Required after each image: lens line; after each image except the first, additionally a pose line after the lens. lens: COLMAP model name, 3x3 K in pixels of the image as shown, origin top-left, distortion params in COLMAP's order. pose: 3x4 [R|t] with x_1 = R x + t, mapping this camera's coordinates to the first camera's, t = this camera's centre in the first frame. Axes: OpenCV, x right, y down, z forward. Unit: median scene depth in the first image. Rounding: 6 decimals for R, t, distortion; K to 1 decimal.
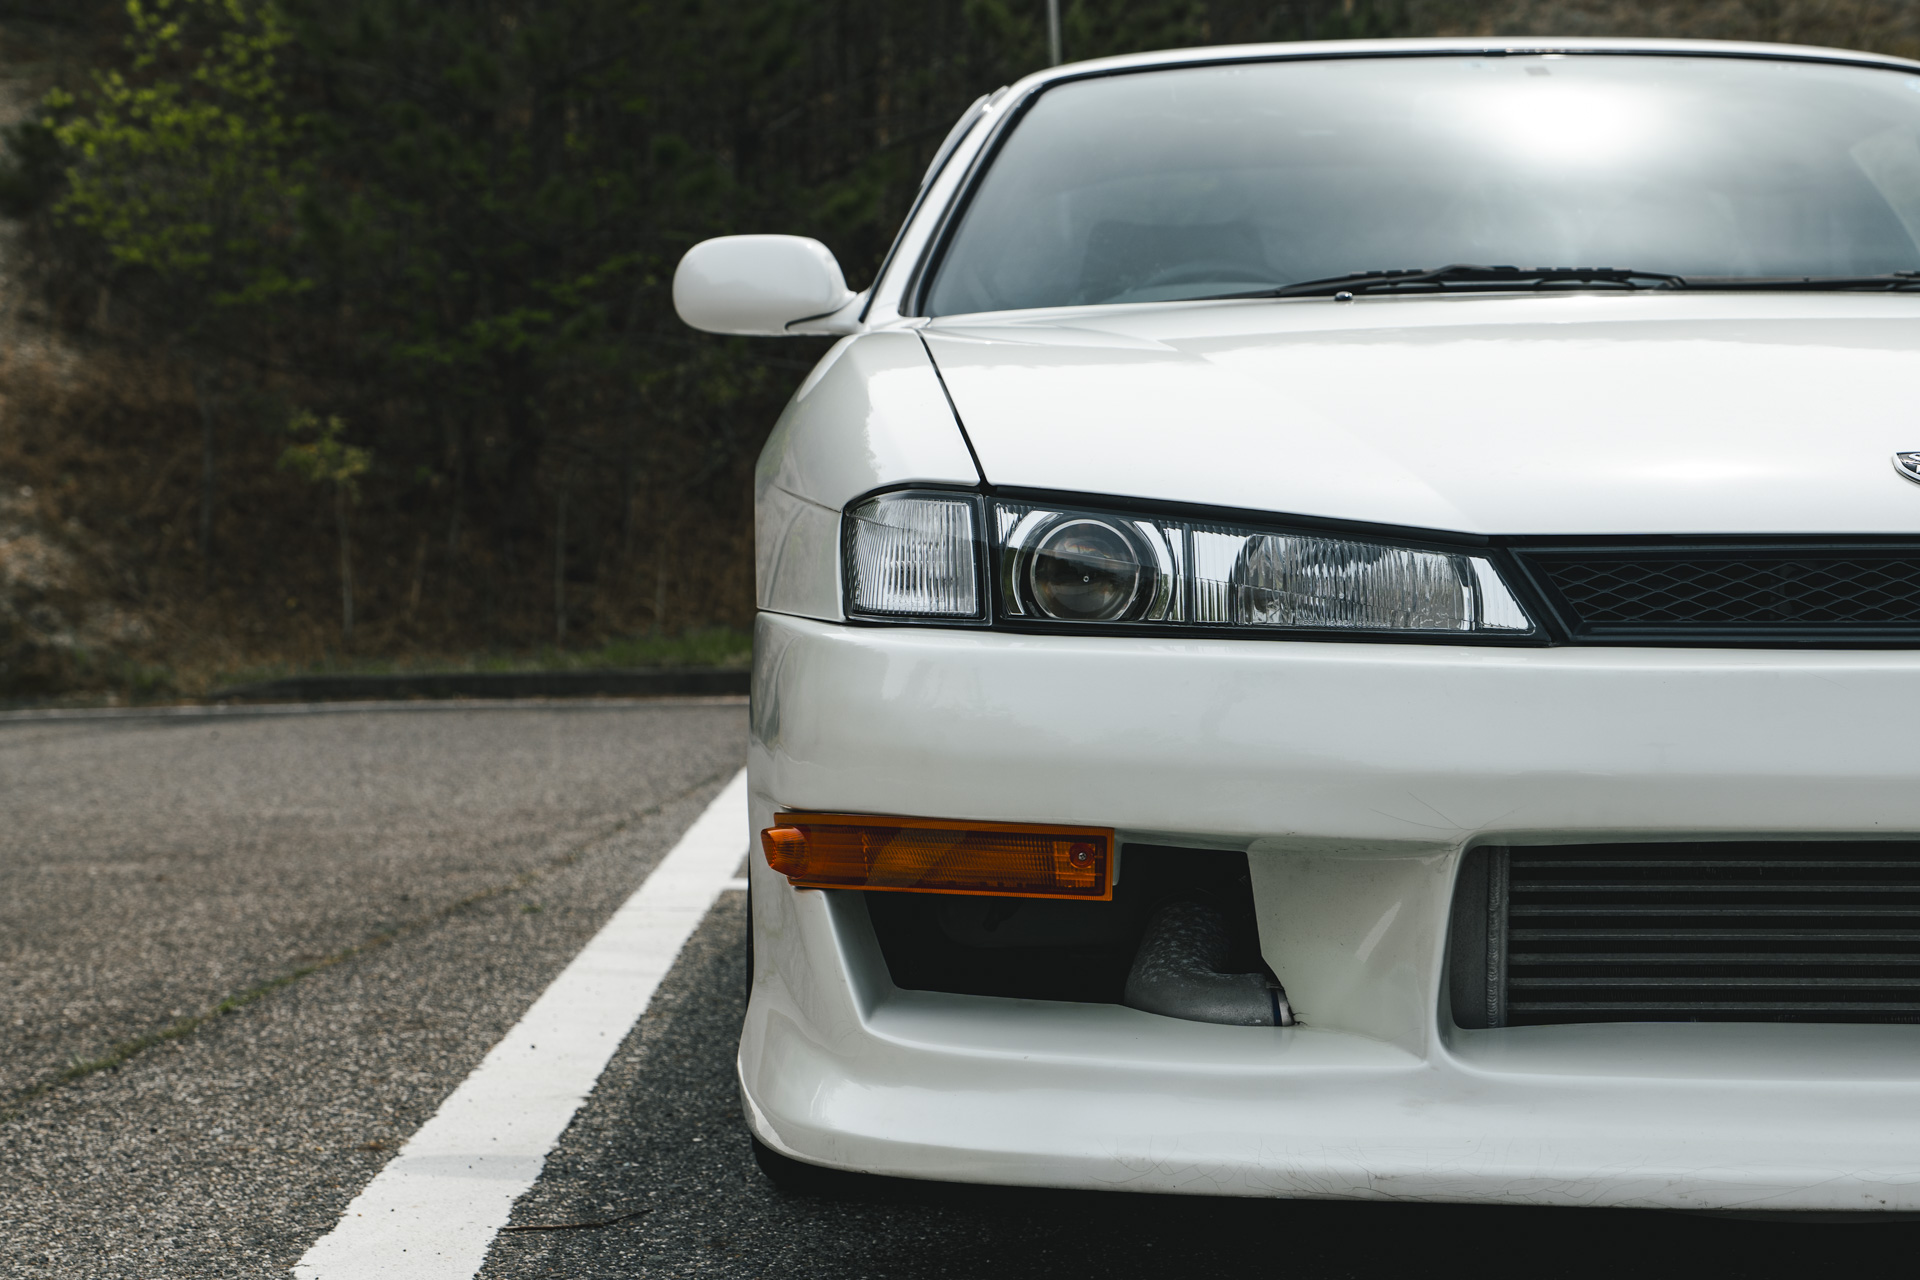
lens RADIAL K [[3773.0, 0, 960.0], [0, 3773.0, 640.0], [0, 0, 1]] dist [0.210616, 0.086568]
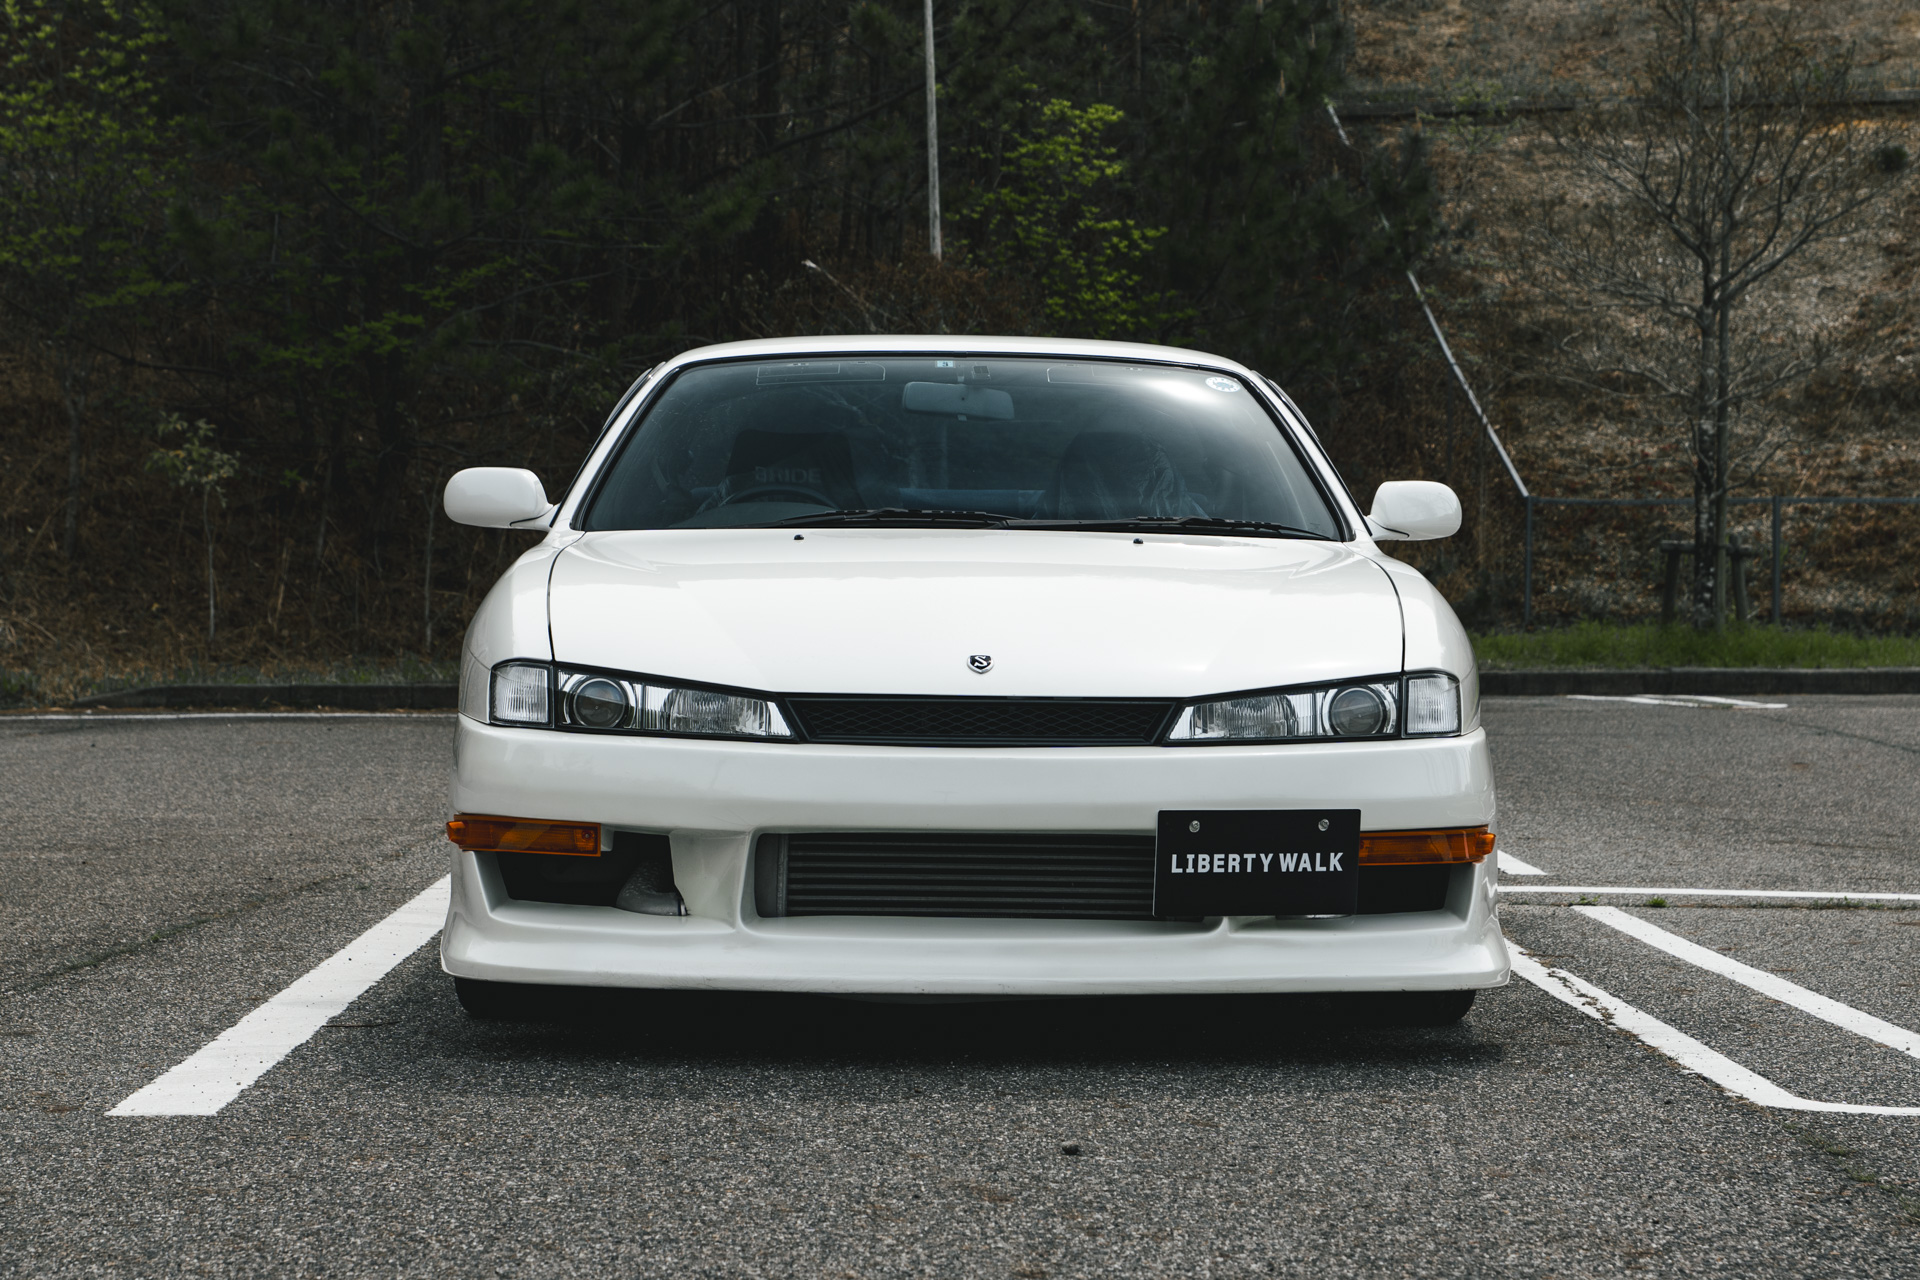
lens RADIAL K [[4768.4, 0, 961.8], [0, 4768.4, 578.7], [0, 0, 1]] dist [0.255115, -0.128156]
pose [[0.999851, 0.017196, -0.001165, 0.104279], [-0.017206, 0.999816, -0.008437, -0.030091], [0.001020, 0.008456, 0.999964, -0.738249]]
